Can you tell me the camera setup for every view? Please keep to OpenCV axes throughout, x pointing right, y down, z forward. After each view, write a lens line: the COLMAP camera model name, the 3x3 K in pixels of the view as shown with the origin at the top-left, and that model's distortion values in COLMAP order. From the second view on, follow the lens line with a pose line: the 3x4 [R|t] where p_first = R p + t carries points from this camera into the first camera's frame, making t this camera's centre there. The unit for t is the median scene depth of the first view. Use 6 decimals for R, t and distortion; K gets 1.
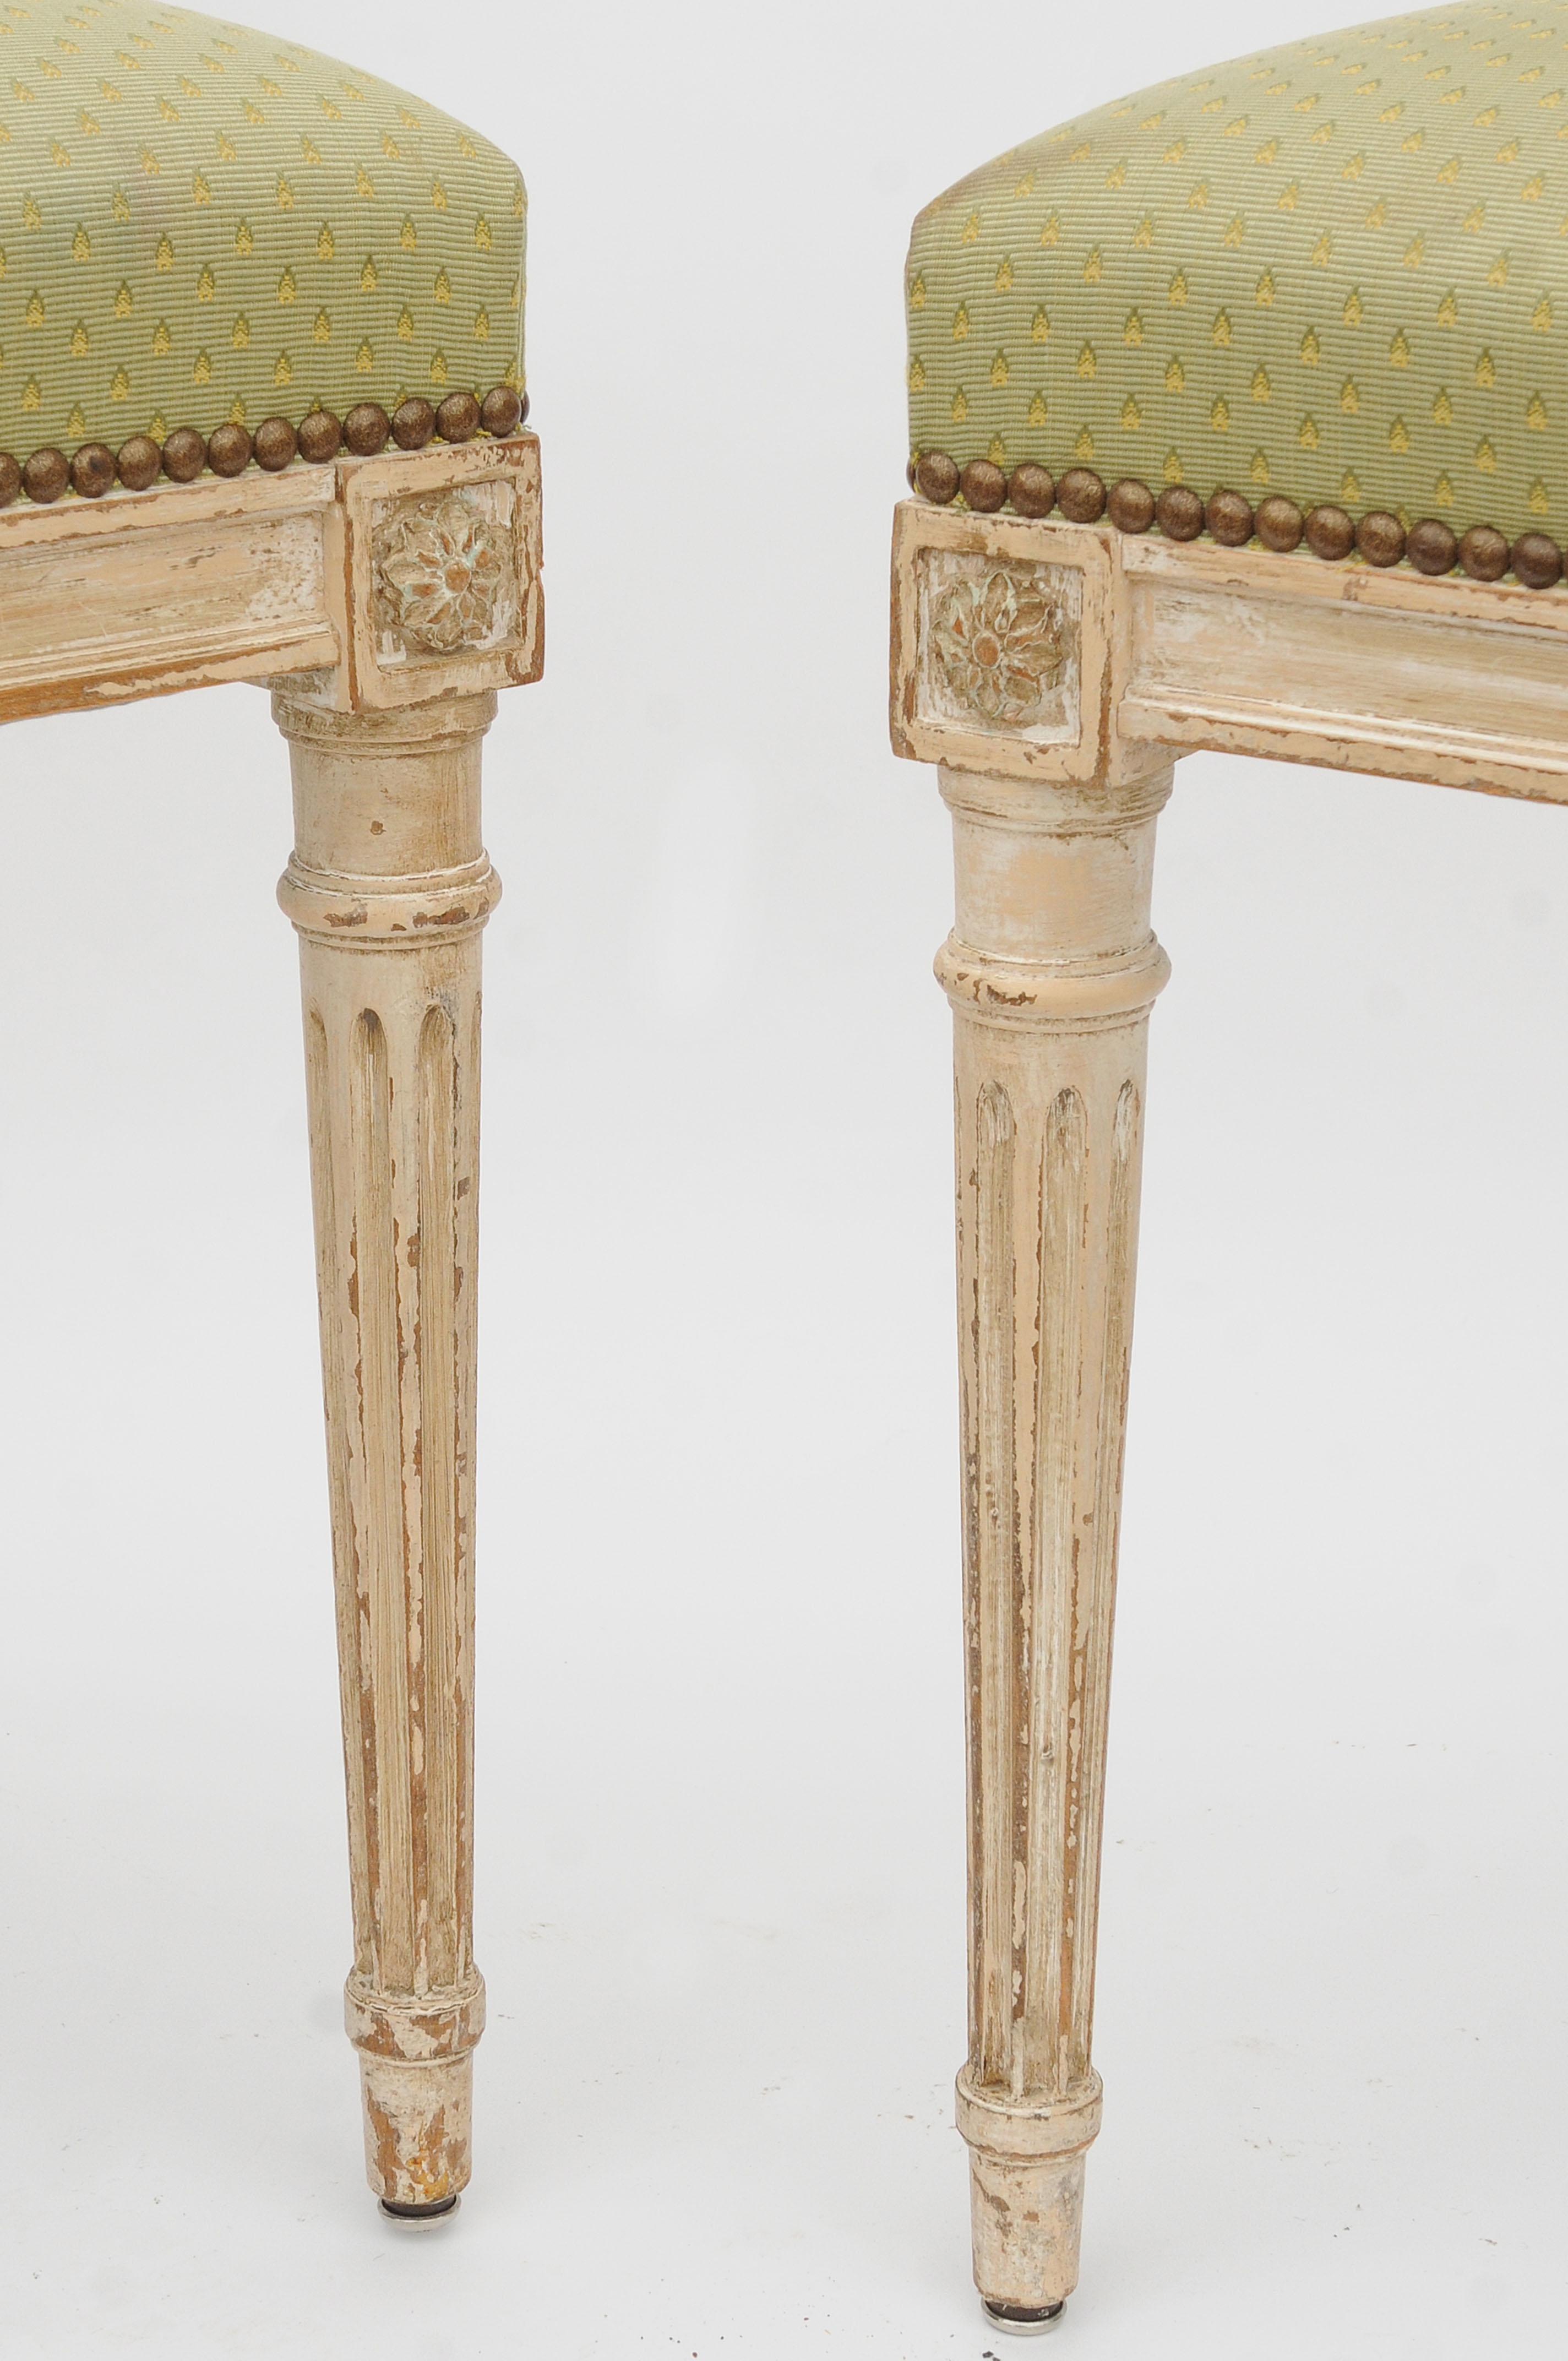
lens RADIAL K [[5631.7, 0, 784.0], [0, 5631.7, 1180.5], [0, 0, 1]] dist [0.044825, 0.208499]
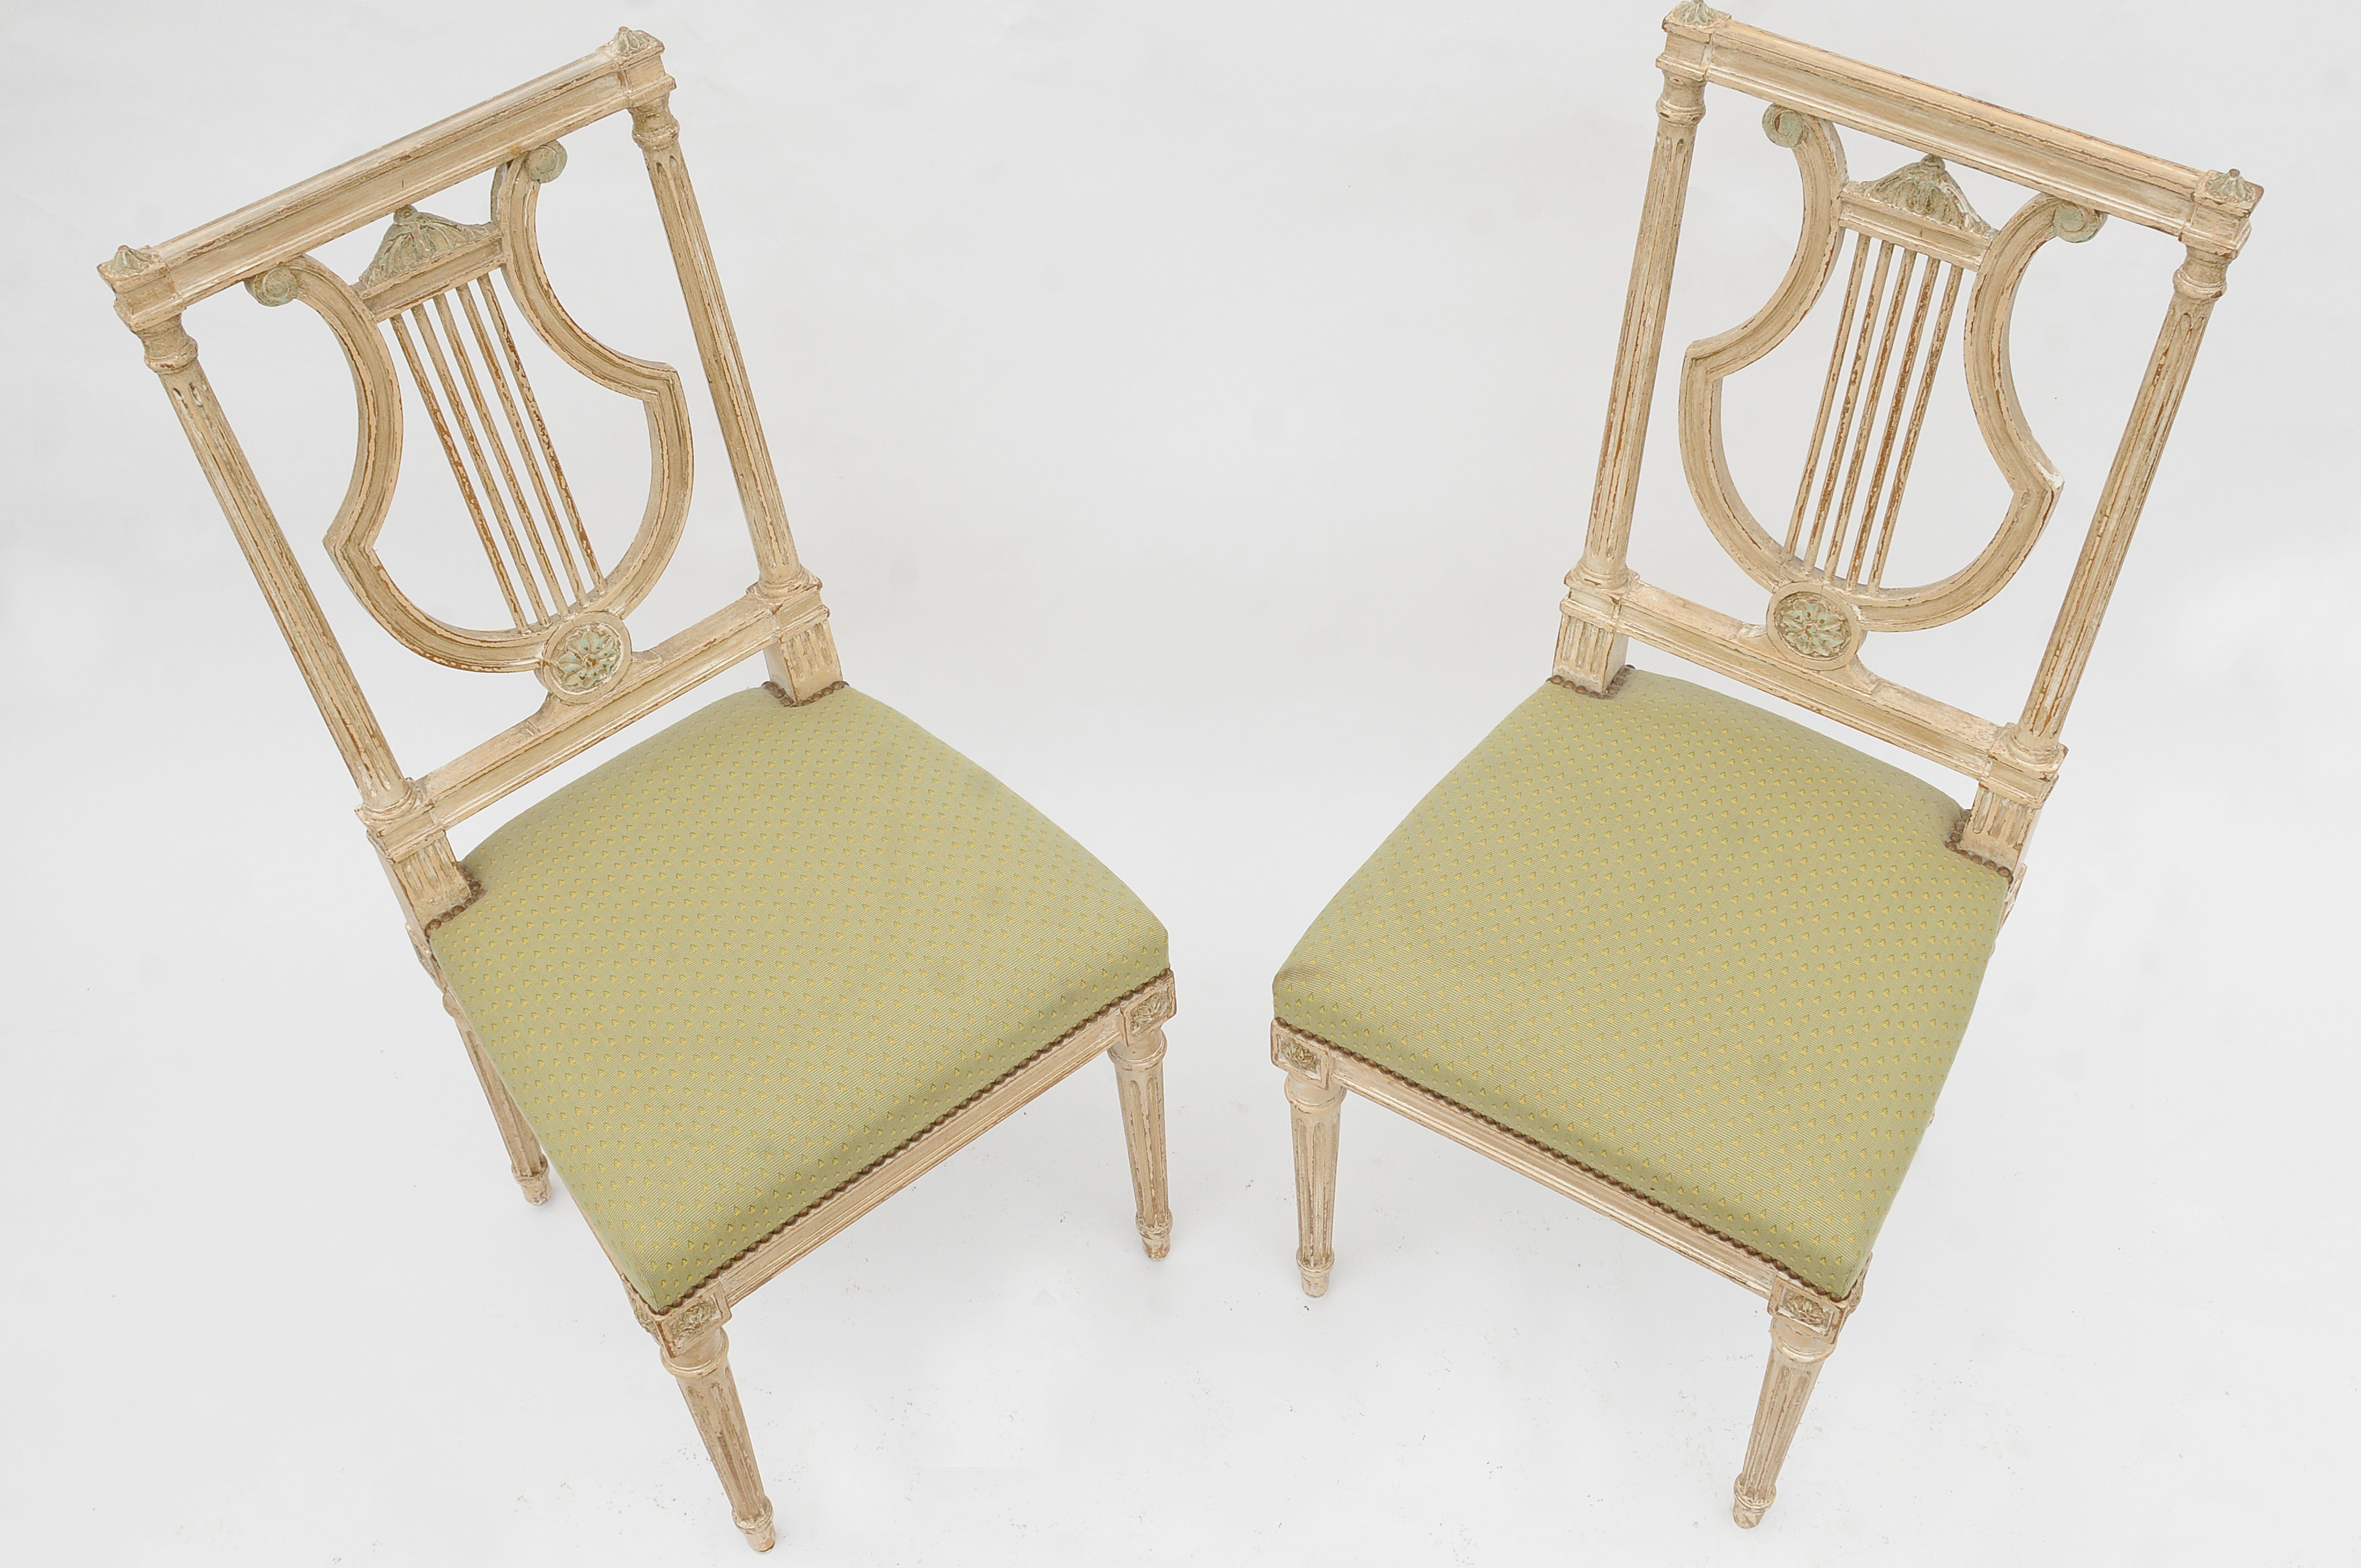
lens RADIAL K [[2686.5, 0, 1219.3], [0, 2686.5, 782.6], [0, 0, 1]] dist [-0.007826, -0.018097]
pose [[0.999452, -0.026641, -0.019663, 0.024163], [0.032979, 0.853895, 0.519399, -1.154319], [0.002952, -0.519763, 0.854305, -0.431637]]
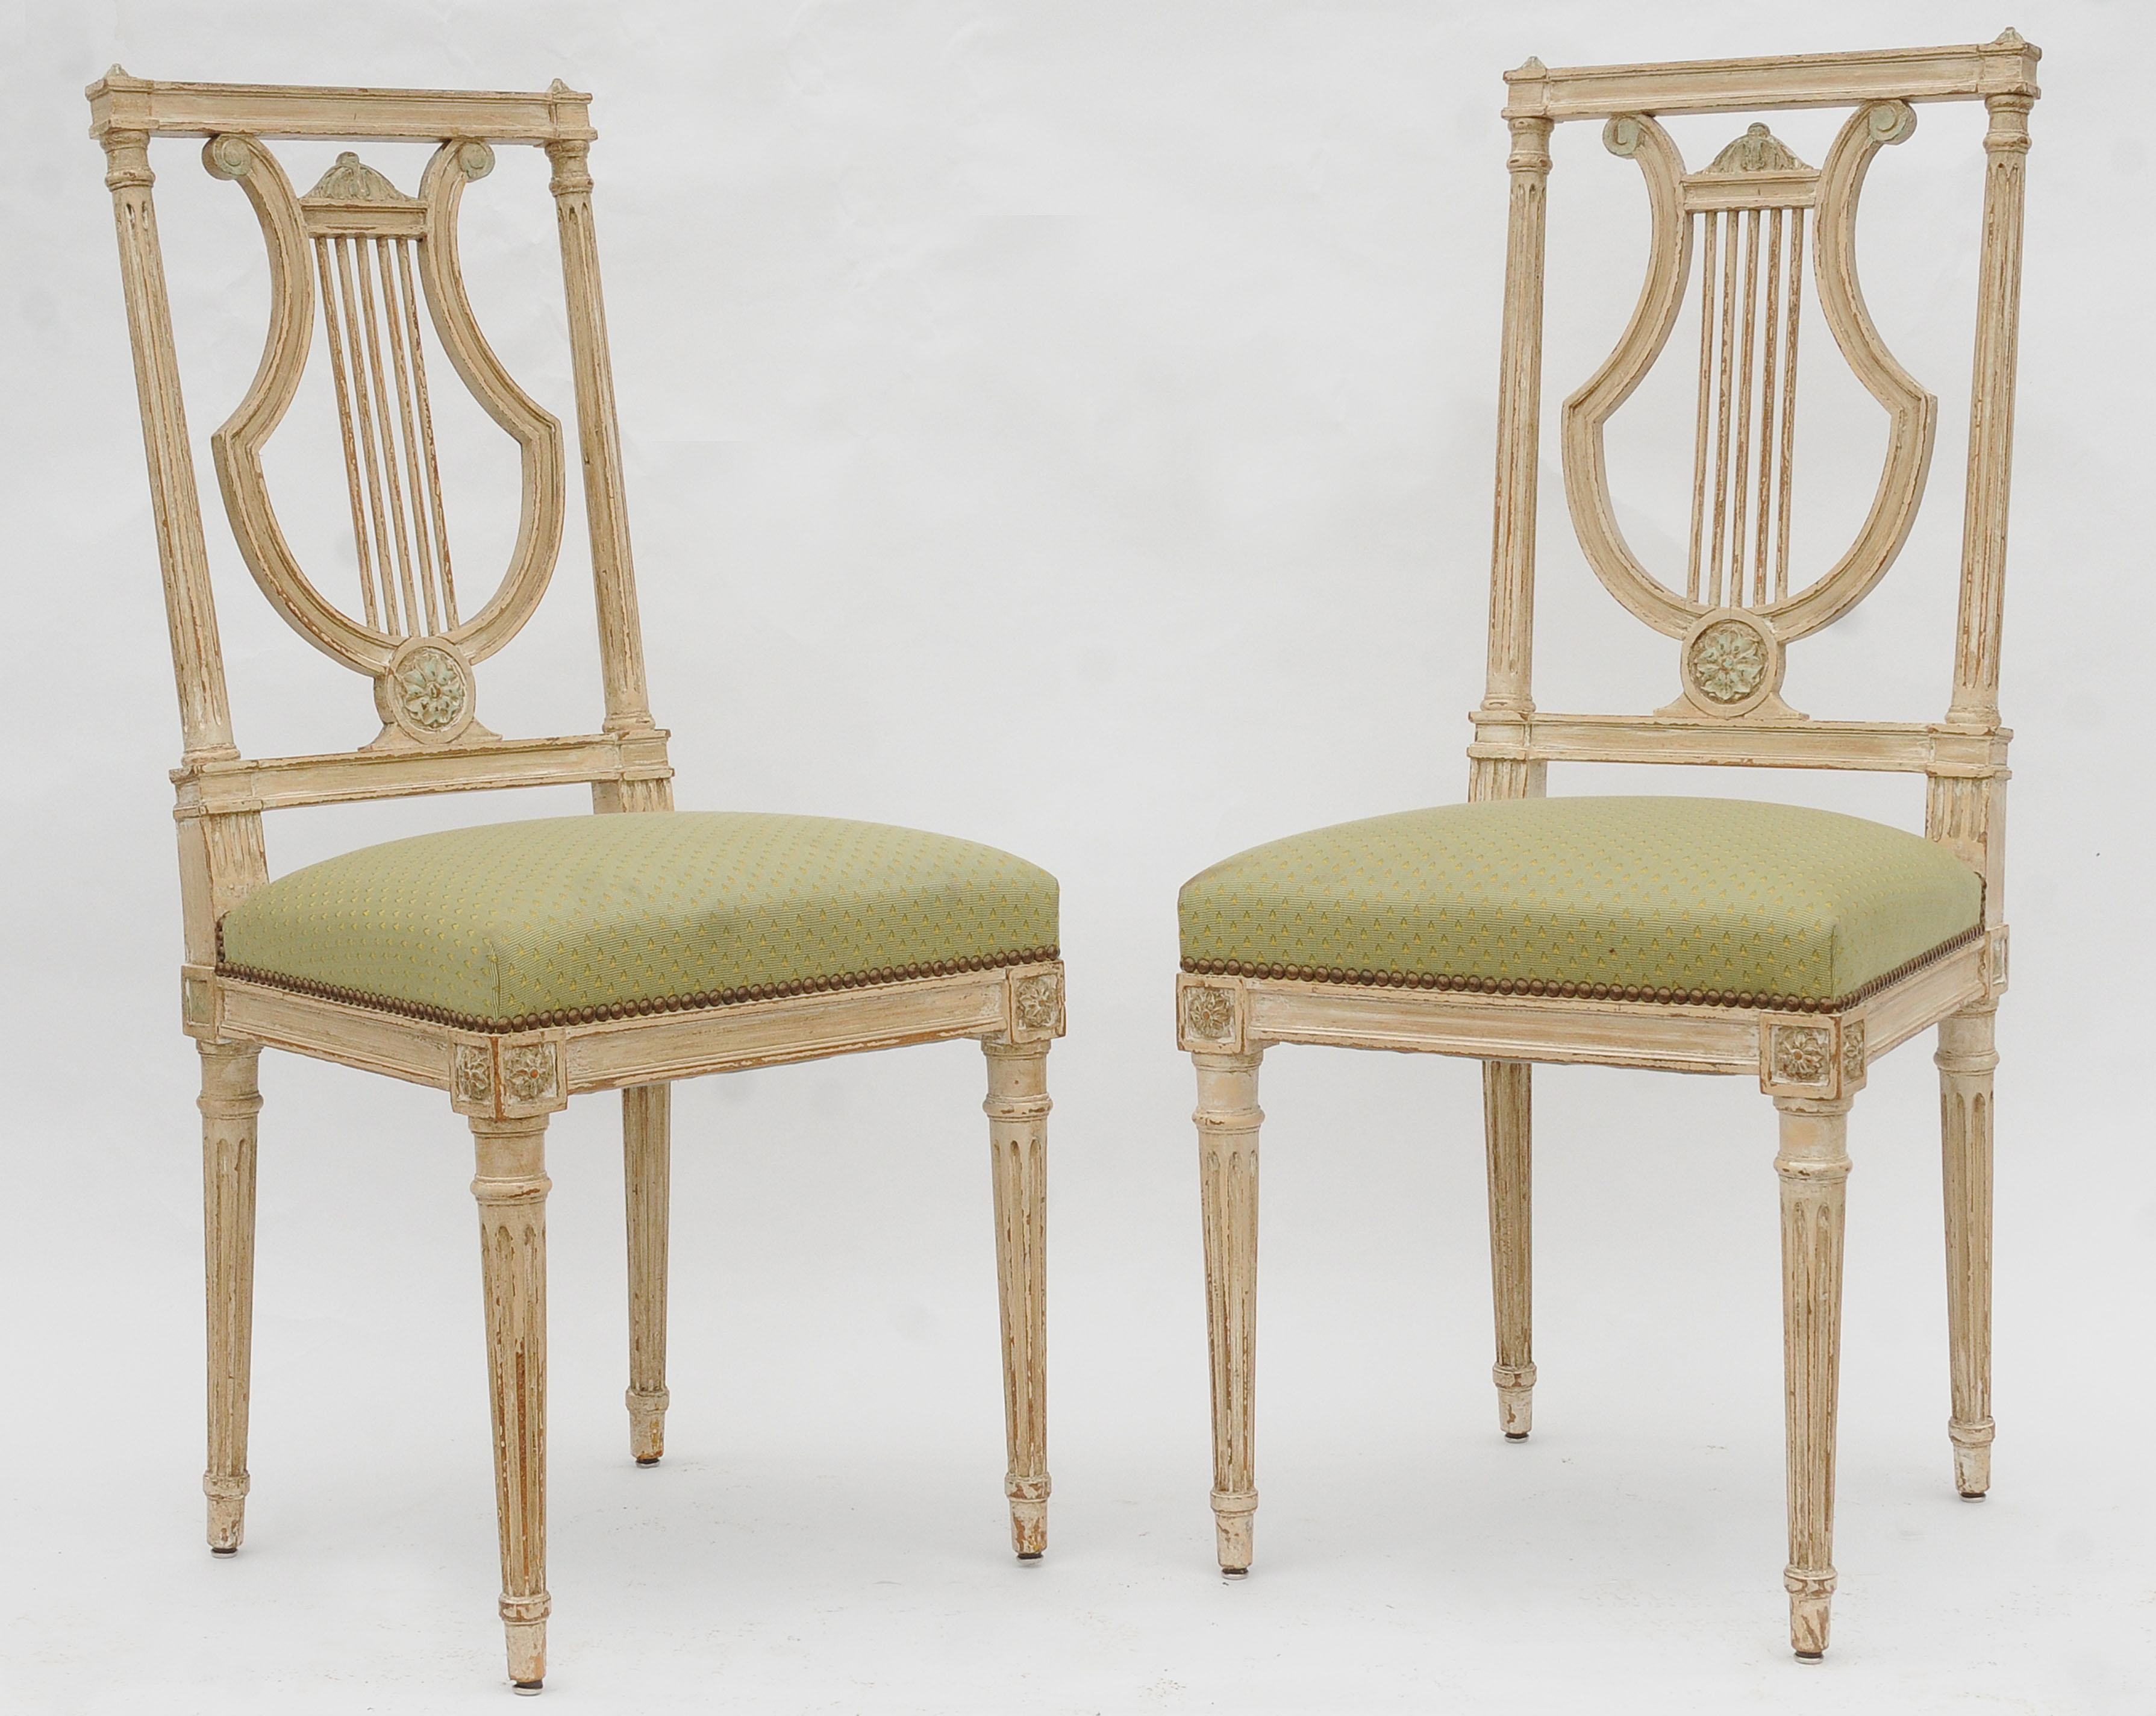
lens RADIAL K [[4380.6, 0, 1078.0], [0, 4380.6, 858.0], [0, 0, 1]] dist [-0.004153, -0.150848]
pose [[0.998759, -0.028162, 0.041075, -0.138455], [0.036193, 0.976983, -0.210224, 0.344264], [-0.034210, 0.211450, 0.976790, -1.491526]]
